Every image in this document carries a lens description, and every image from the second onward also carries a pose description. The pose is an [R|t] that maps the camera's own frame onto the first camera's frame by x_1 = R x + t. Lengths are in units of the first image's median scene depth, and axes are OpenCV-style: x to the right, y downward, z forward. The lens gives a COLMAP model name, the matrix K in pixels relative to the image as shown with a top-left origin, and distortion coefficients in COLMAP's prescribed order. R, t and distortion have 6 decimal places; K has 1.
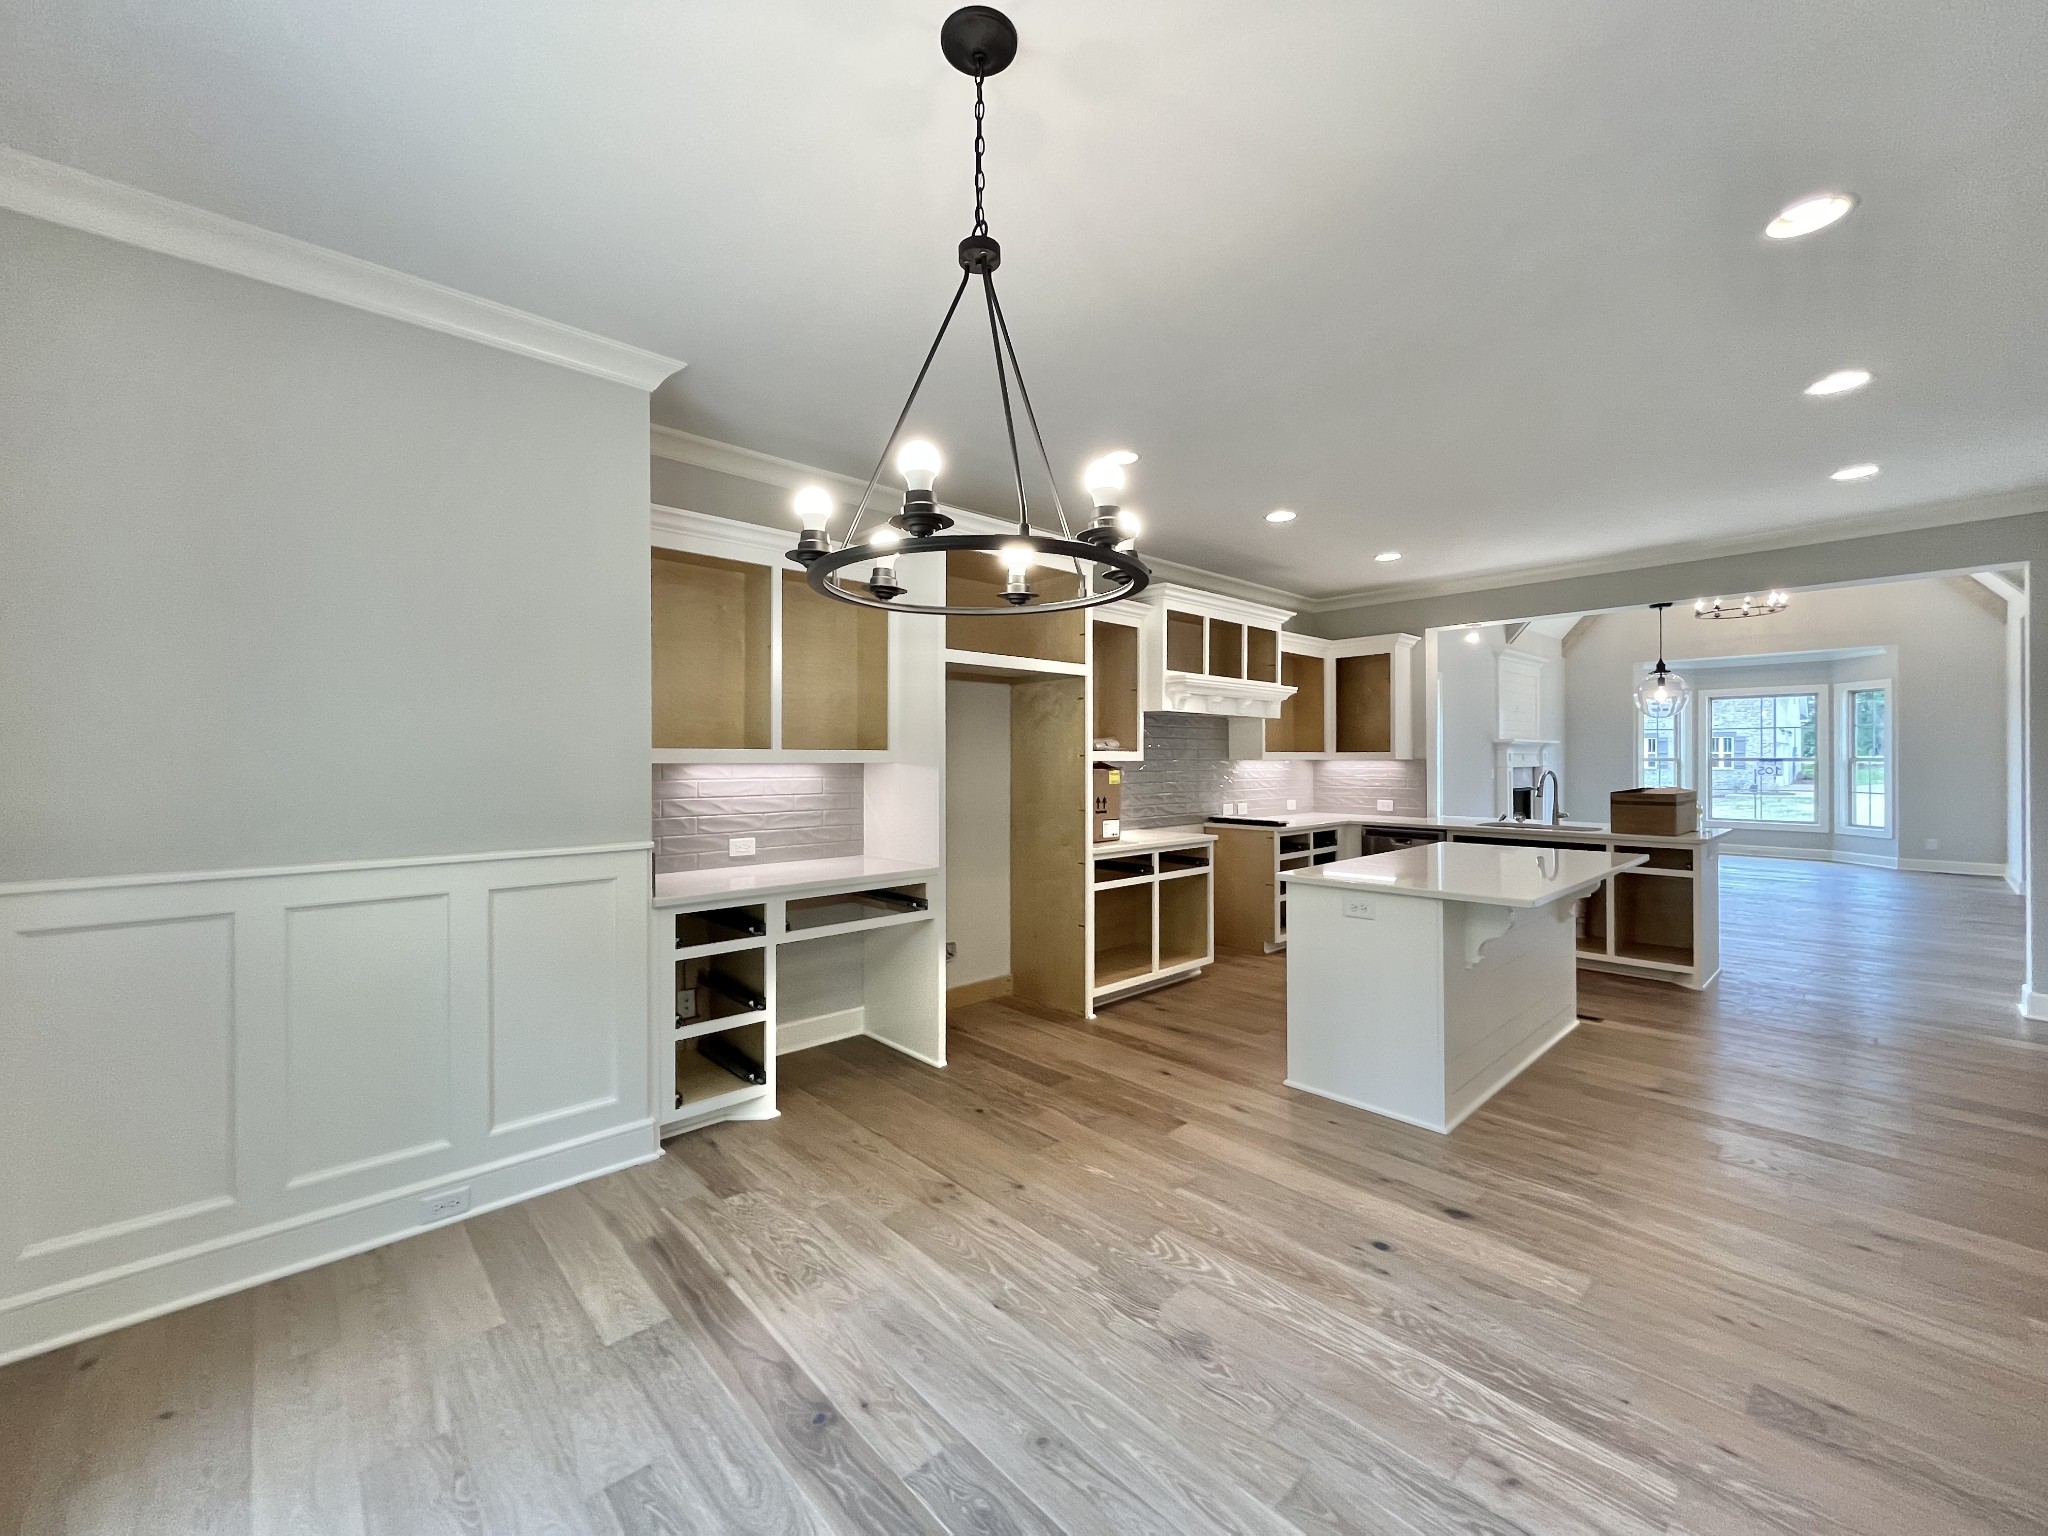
lens RADIAL K [[824.9, 0, 1024.5], [0, 824.9, 759.7], [0, 0, 1]] dist [-0.002950, 0.000161]
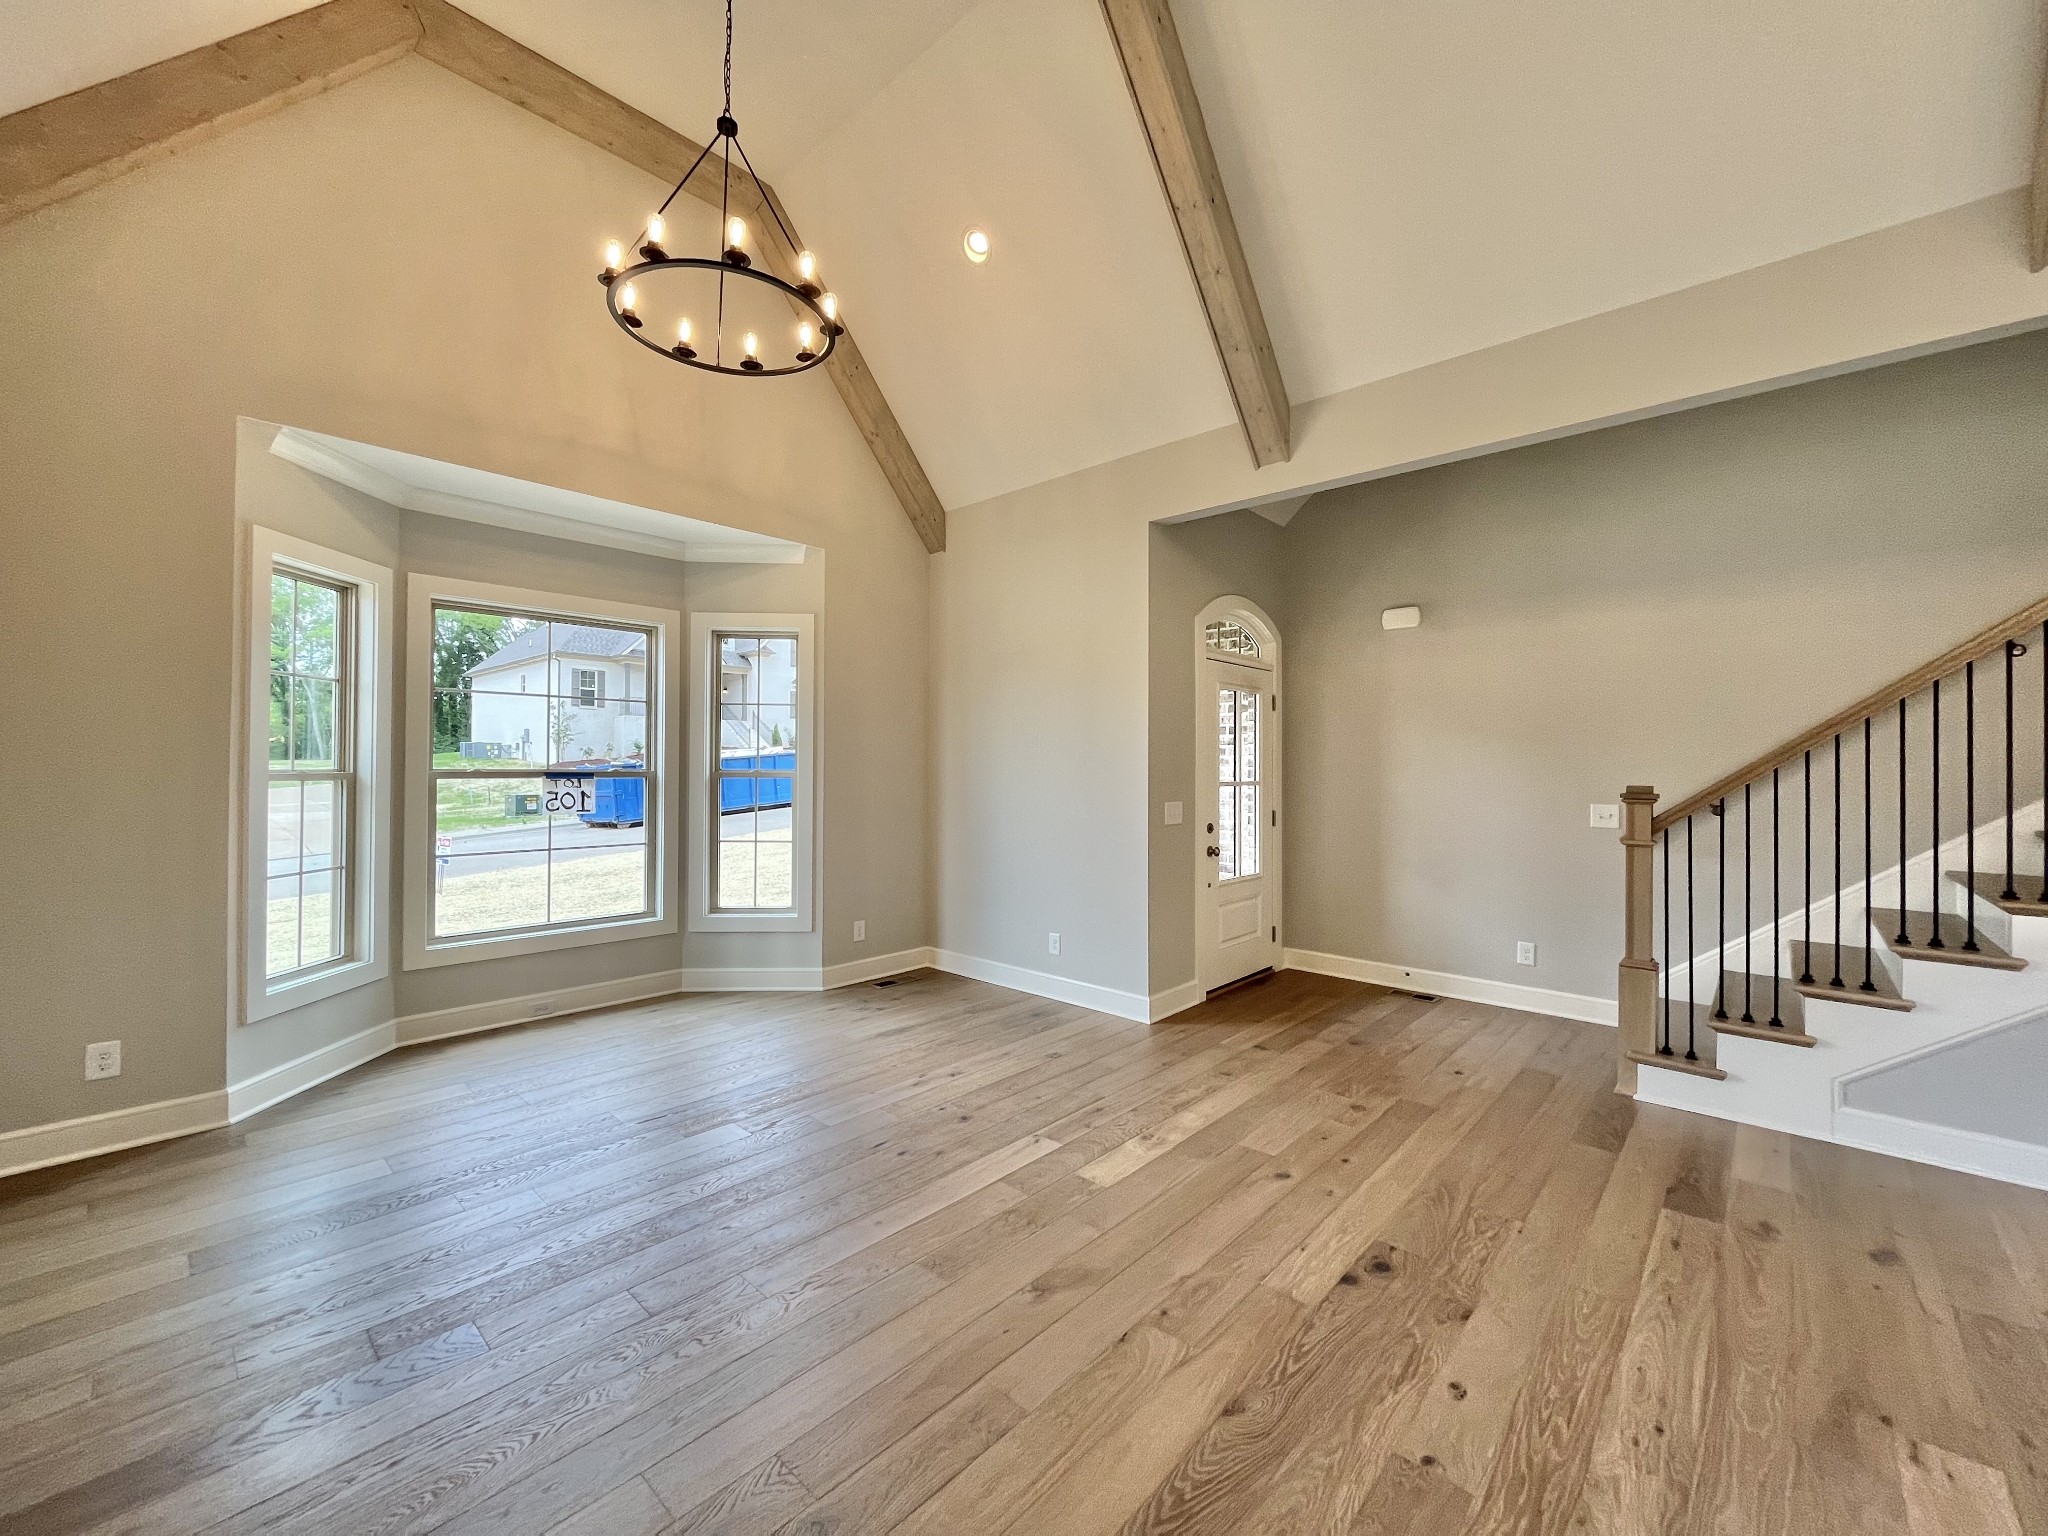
lens RADIAL K [[824.9, 0, 1028.2], [0, 824.9, 758.2], [0, 0, 1]] dist [-0.002950, 0.000161]
pose [[-0.080916, 0.010158, 0.996669, 1.221773], [-0.002123, 0.999944, -0.010363, -0.010933], [-0.996719, -0.002955, -0.080890, 2.057471]]
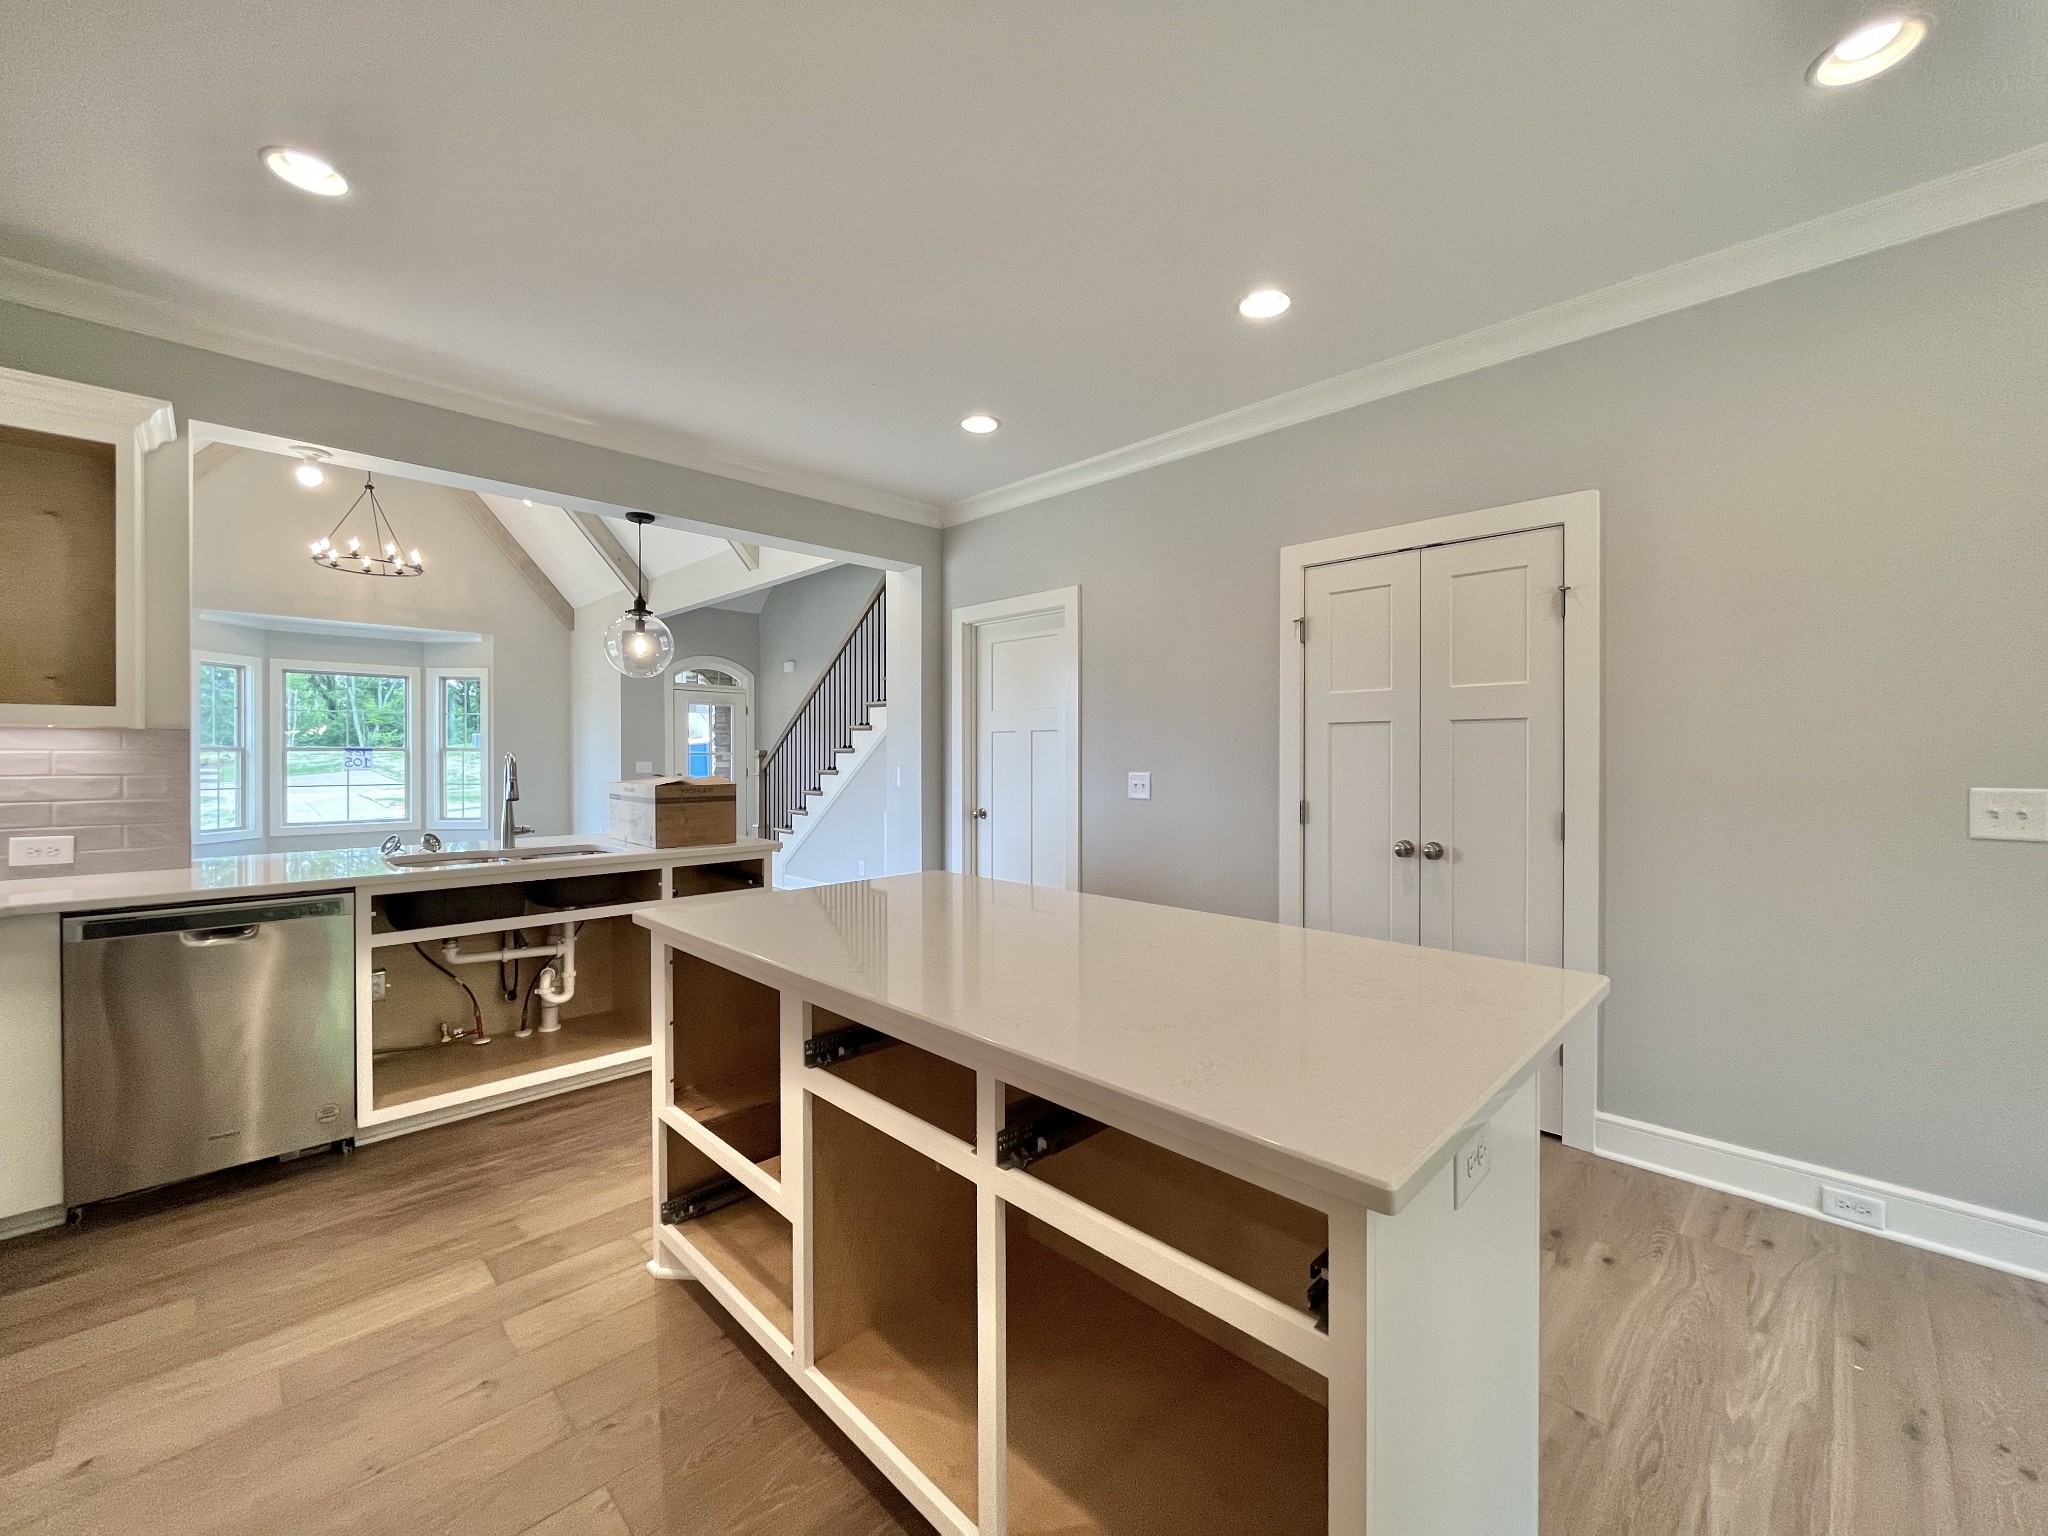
lens RADIAL K [[824.9, 0, 1031.4], [0, 824.9, 758.5], [0, 0, 1]] dist [-0.002950, 0.000161]
pose [[-0.039264, -0.003674, 0.999222, 0.073236], [0.001700, 0.999992, 0.003744, 0.019374], [-0.999227, 0.001845, -0.039258, 0.864664]]
